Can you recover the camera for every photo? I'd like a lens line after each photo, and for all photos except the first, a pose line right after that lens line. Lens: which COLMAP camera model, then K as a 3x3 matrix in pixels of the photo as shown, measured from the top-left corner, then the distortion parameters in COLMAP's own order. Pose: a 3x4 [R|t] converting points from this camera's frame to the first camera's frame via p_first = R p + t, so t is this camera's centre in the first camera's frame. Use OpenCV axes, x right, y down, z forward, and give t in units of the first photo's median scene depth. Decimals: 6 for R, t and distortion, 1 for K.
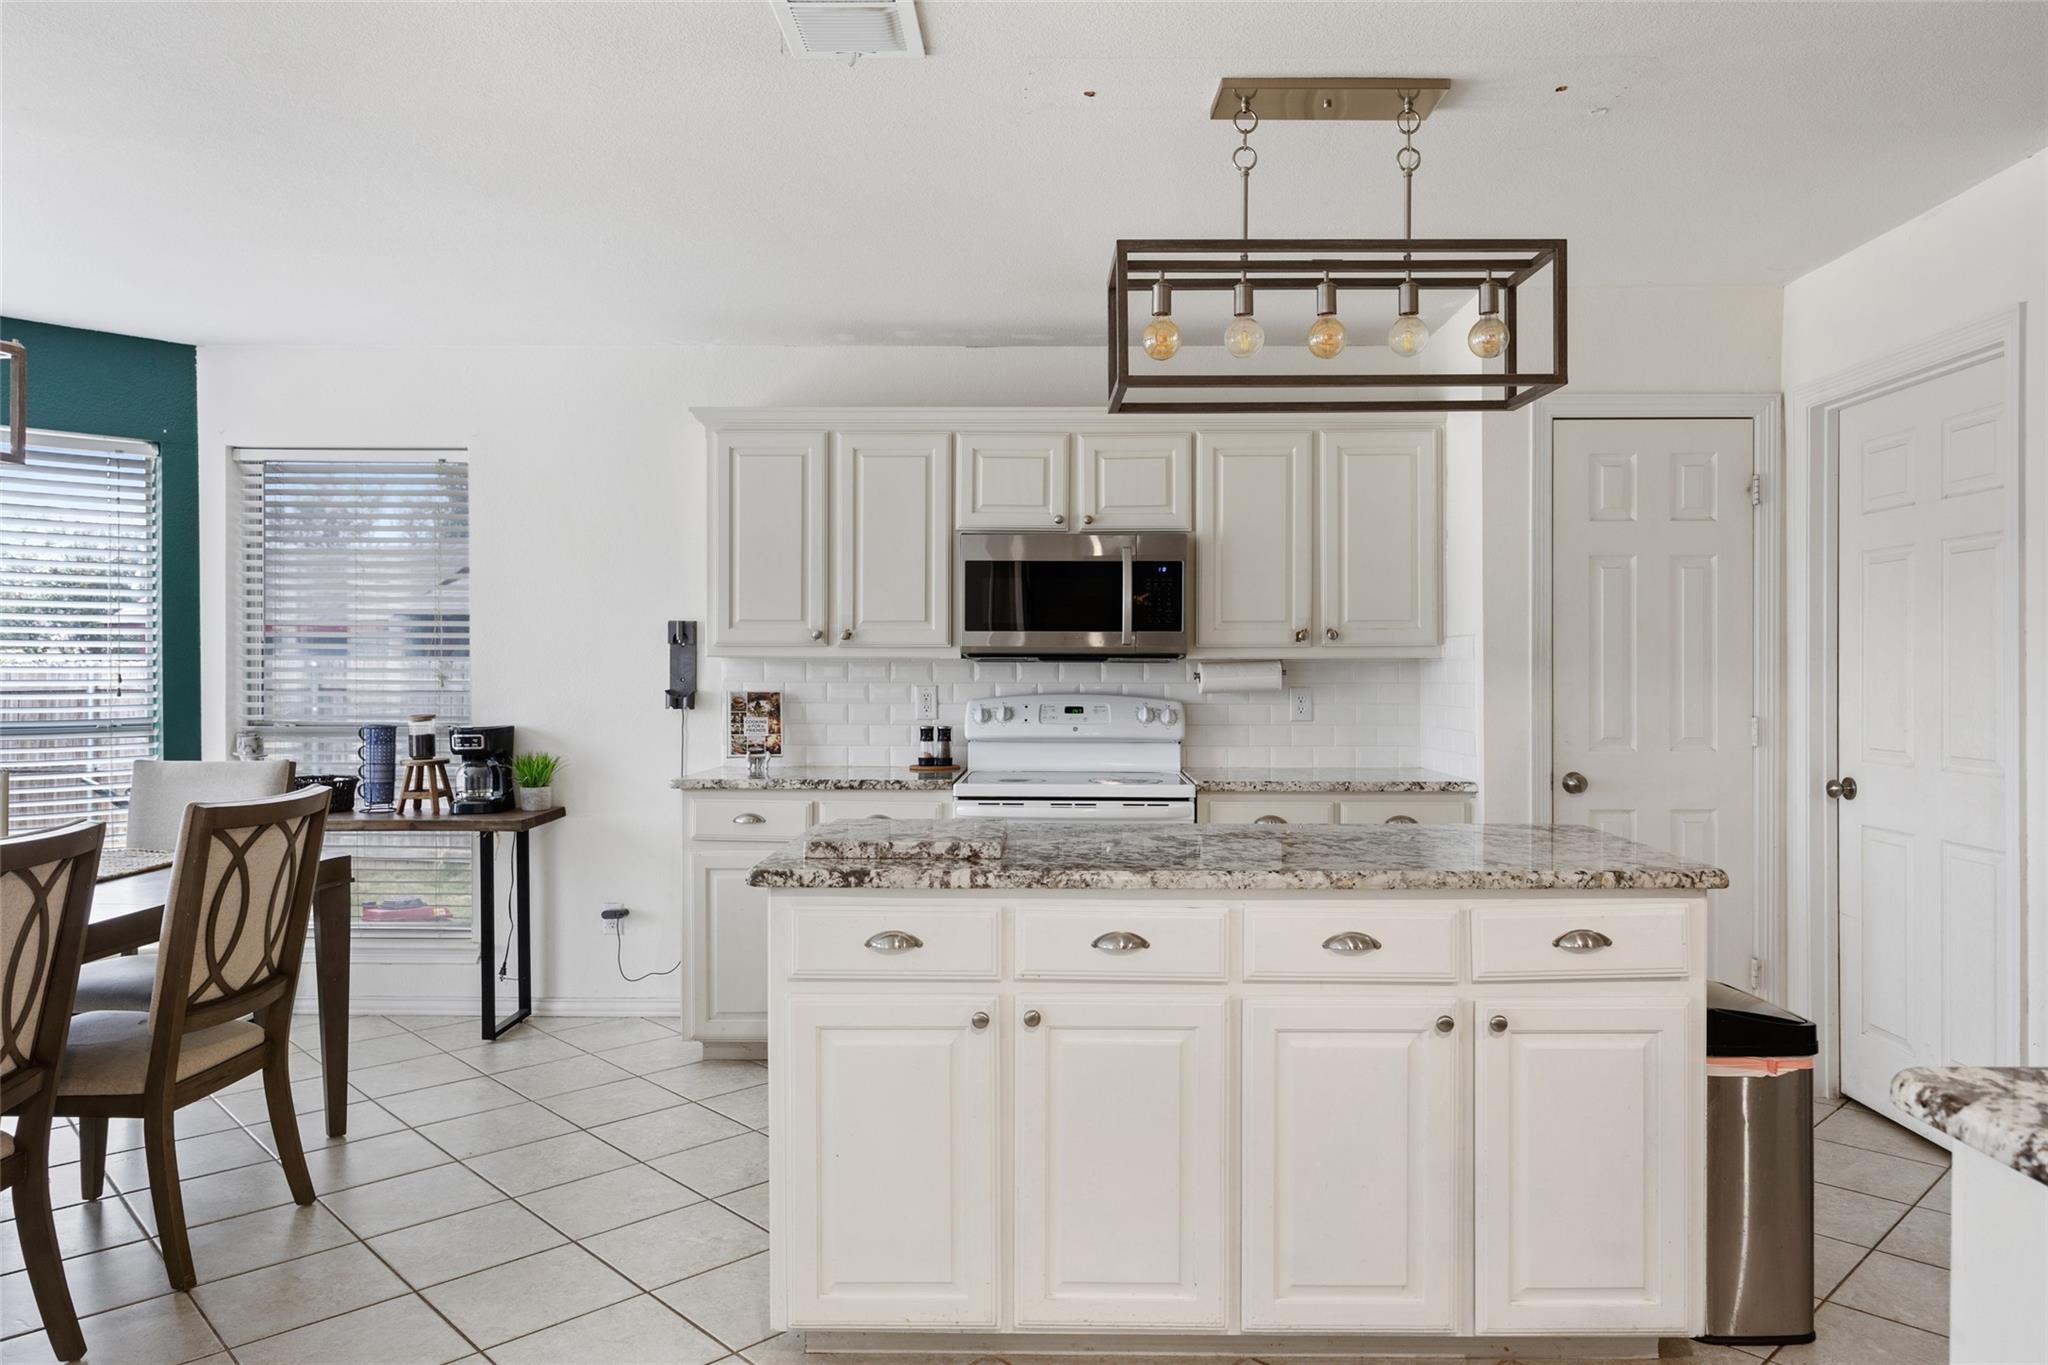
lens RADIAL K [[1312.1, 0, 1027.4], [0, 1312.1, 670.7], [0, 0, 1]] dist [-0.005484, -0.001081]
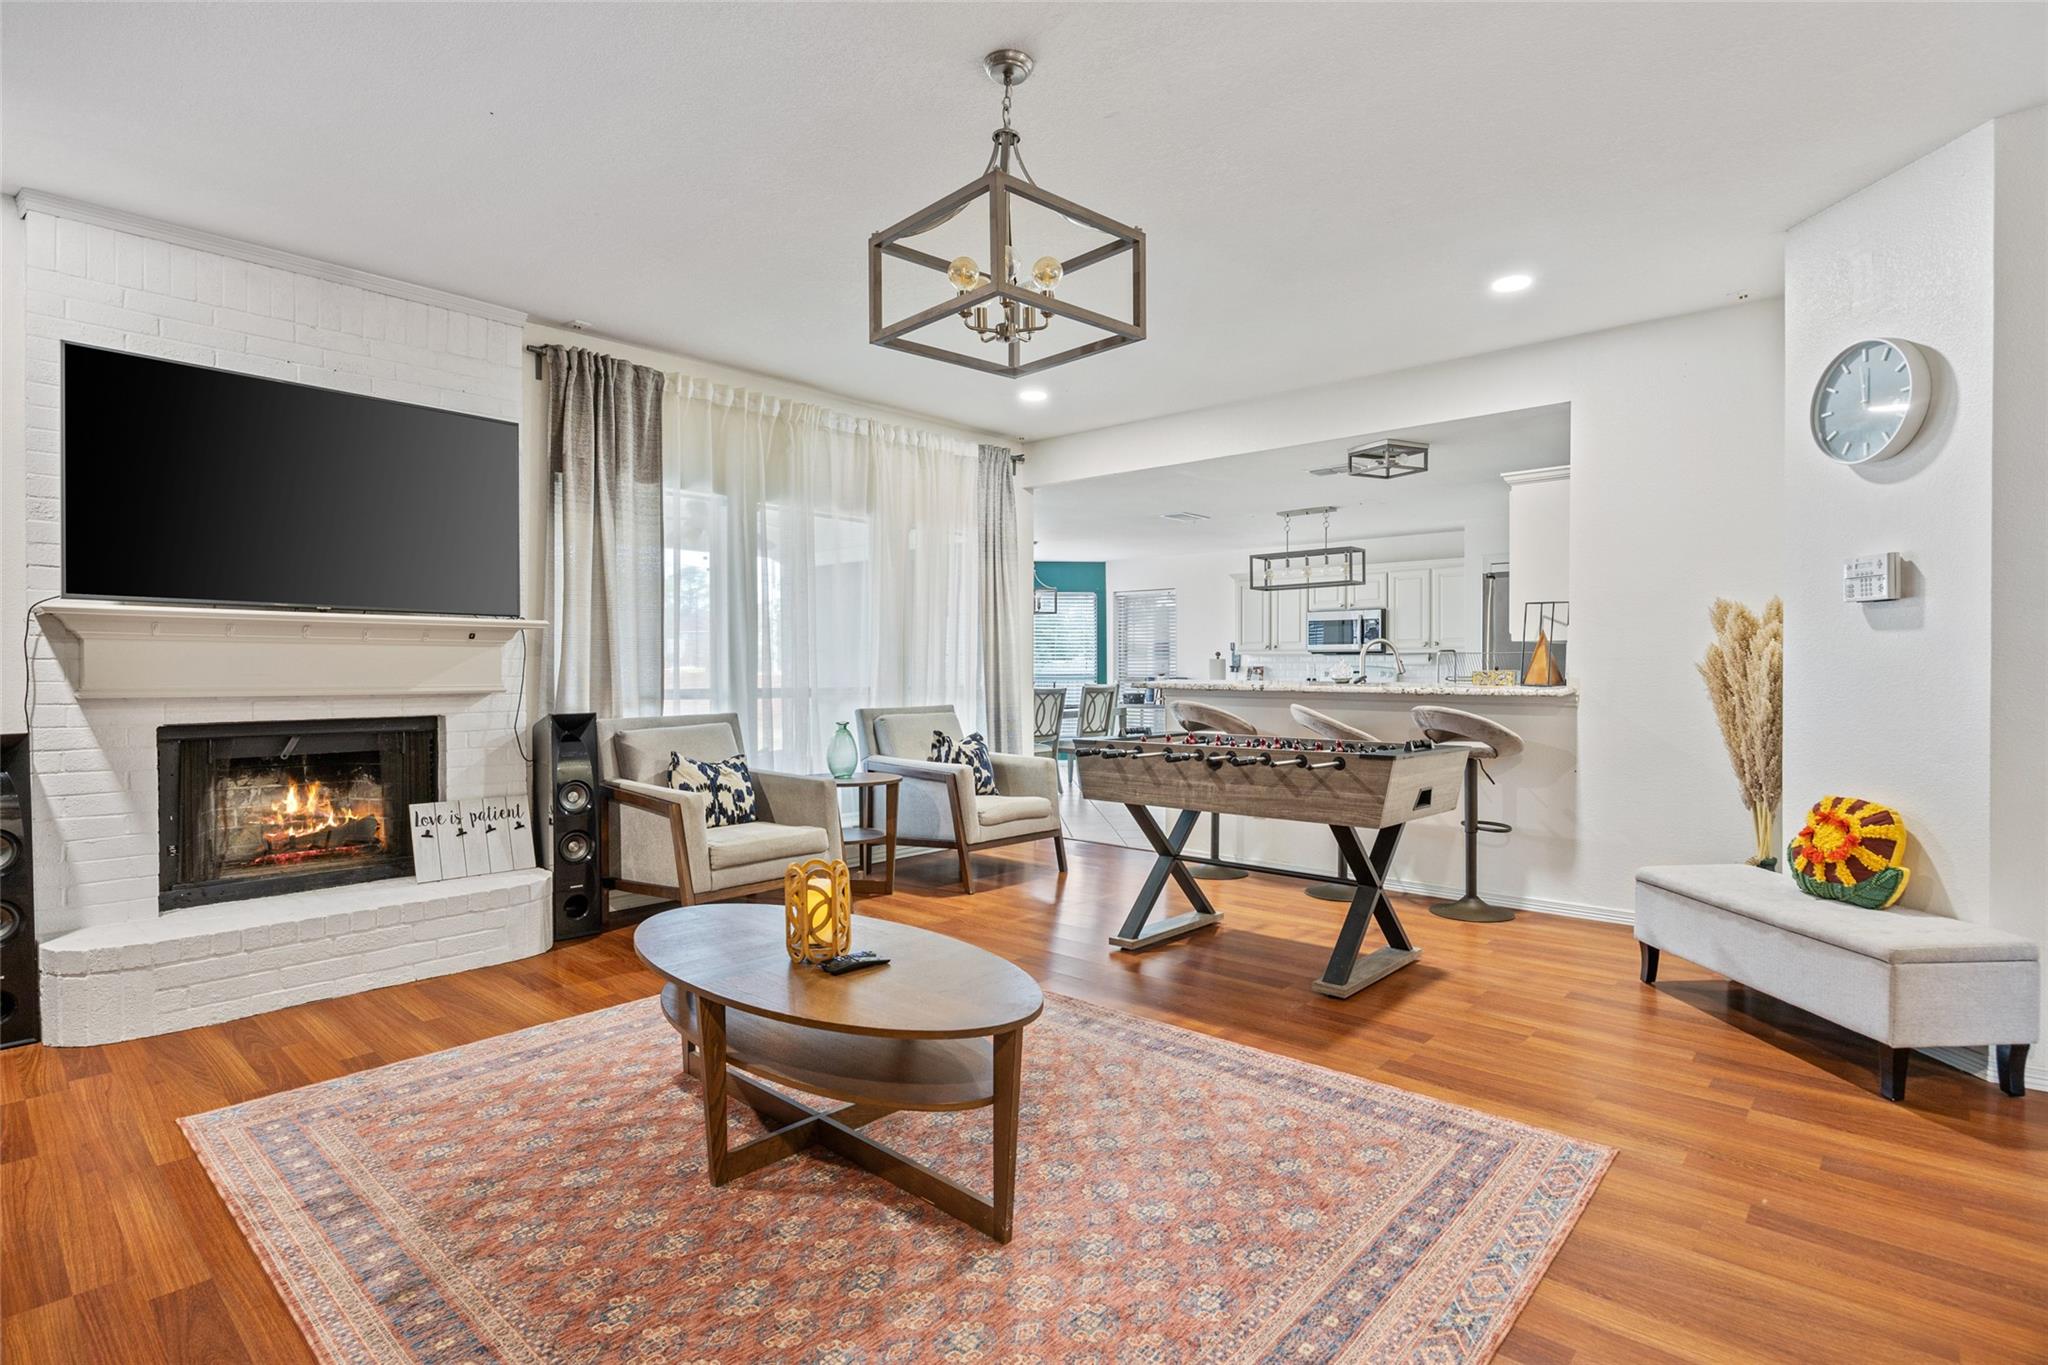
lens RADIAL K [[1013.4, 0, 1028.3], [0, 1013.4, 664.2], [0, 0, 1]] dist [-0.012970, 0.001739]
pose [[0.751232, -0.009726, -0.659967, 0.970315], [0.005666, 0.999950, -0.008286, 0.028915], [0.660014, 0.002485, 0.751249, -1.122155]]
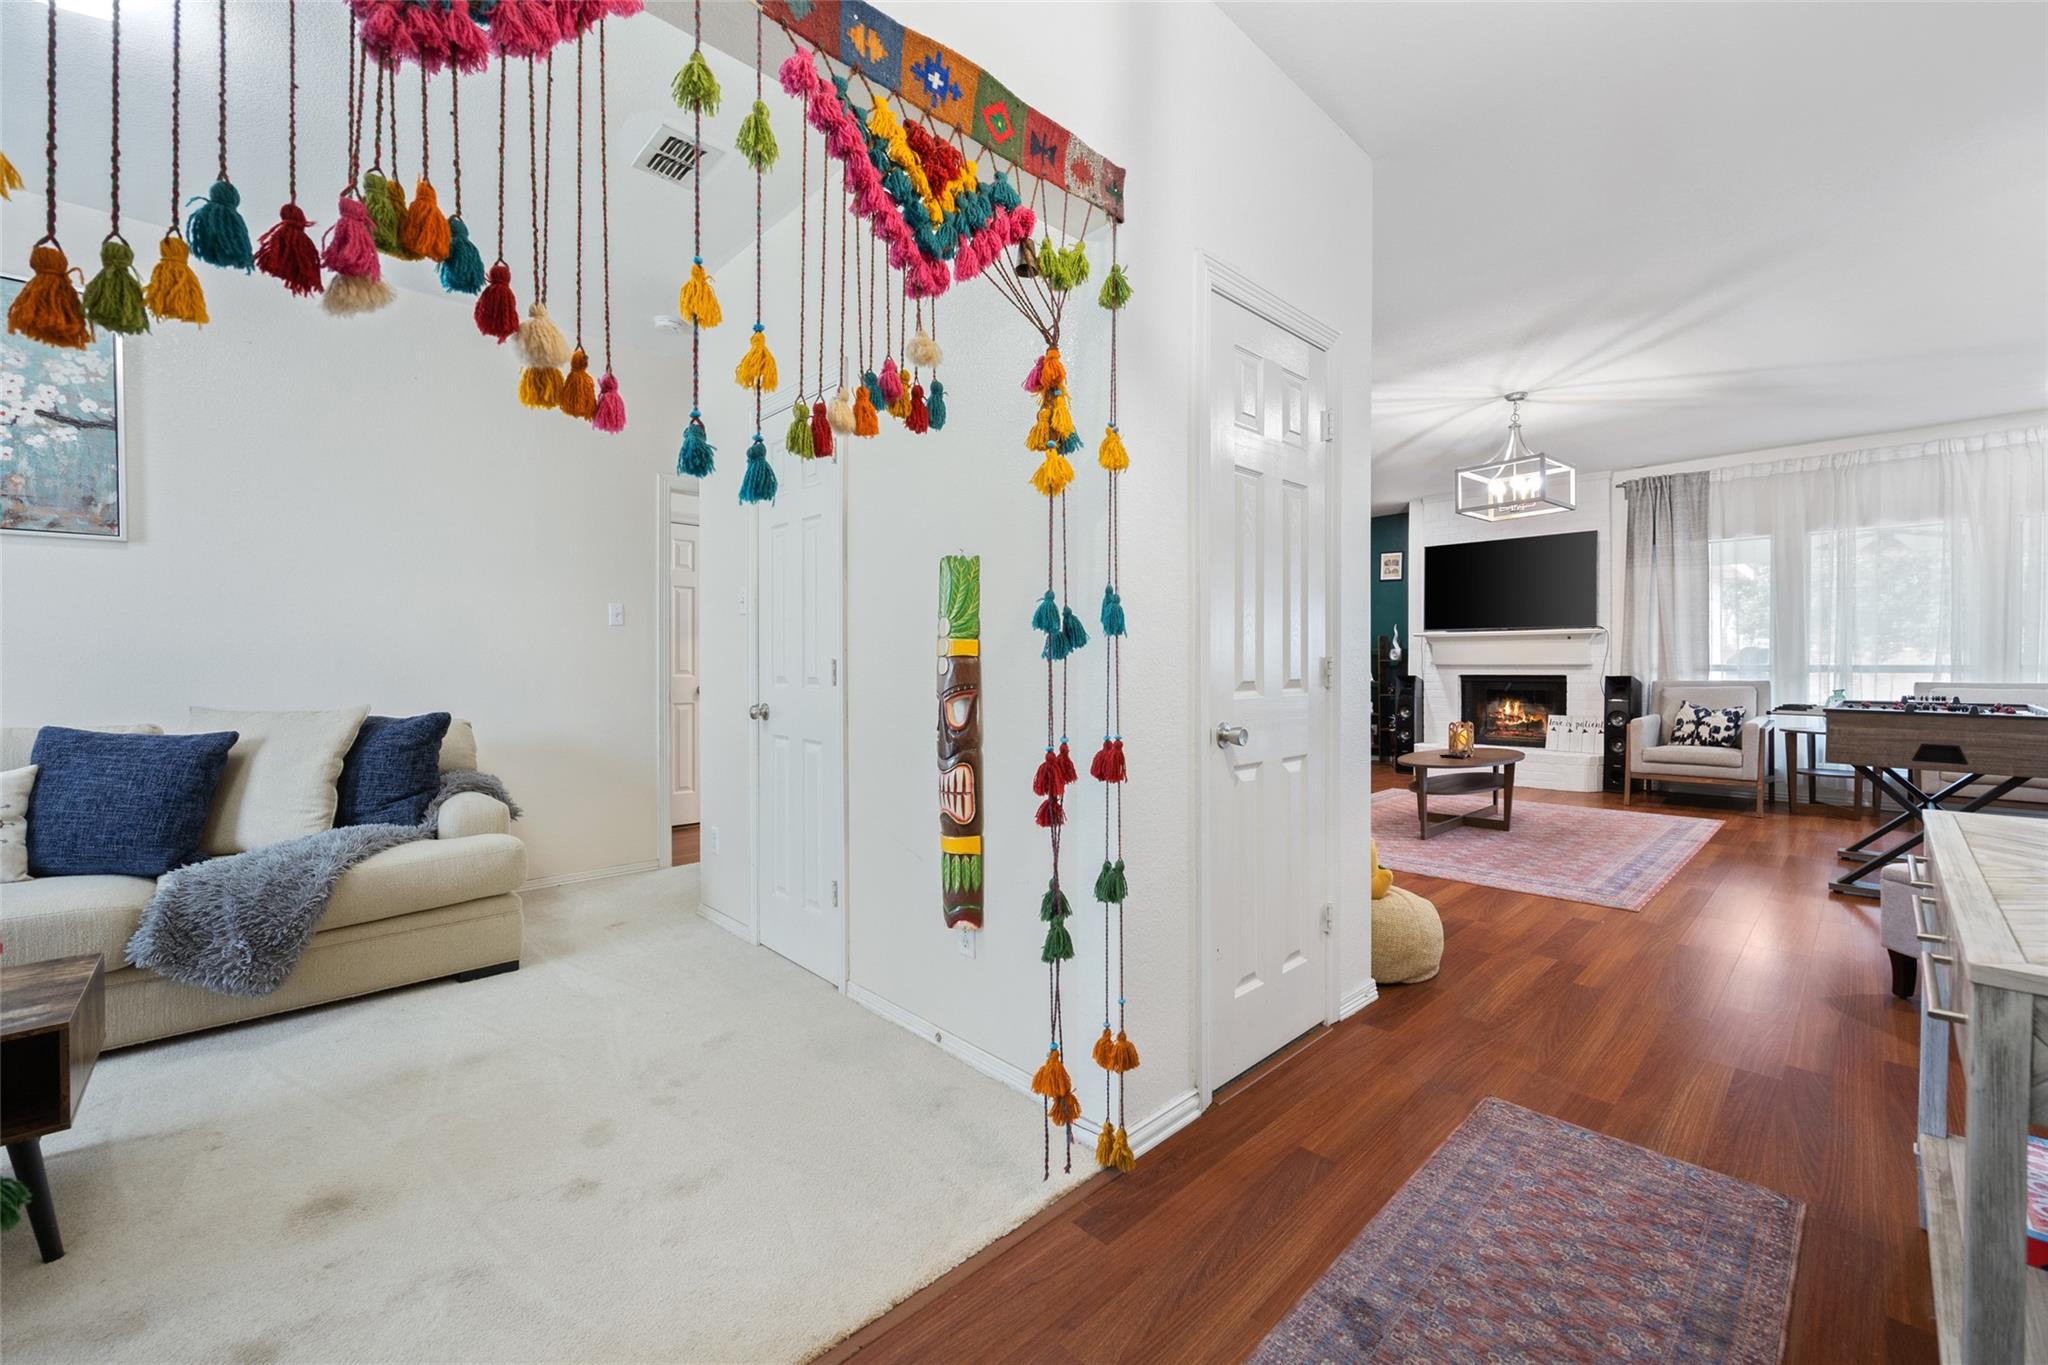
lens RADIAL K [[832.1, 0, 1066.6], [0, 832.1, 676.1], [0, 0, 1]] dist [-0.001358, -0.000286]
pose [[-0.694504, 0.011159, -0.719402, 1.813317], [0.003761, 0.999922, 0.011880, 0.043713], [0.719479, 0.005545, -0.694492, -0.350923]]
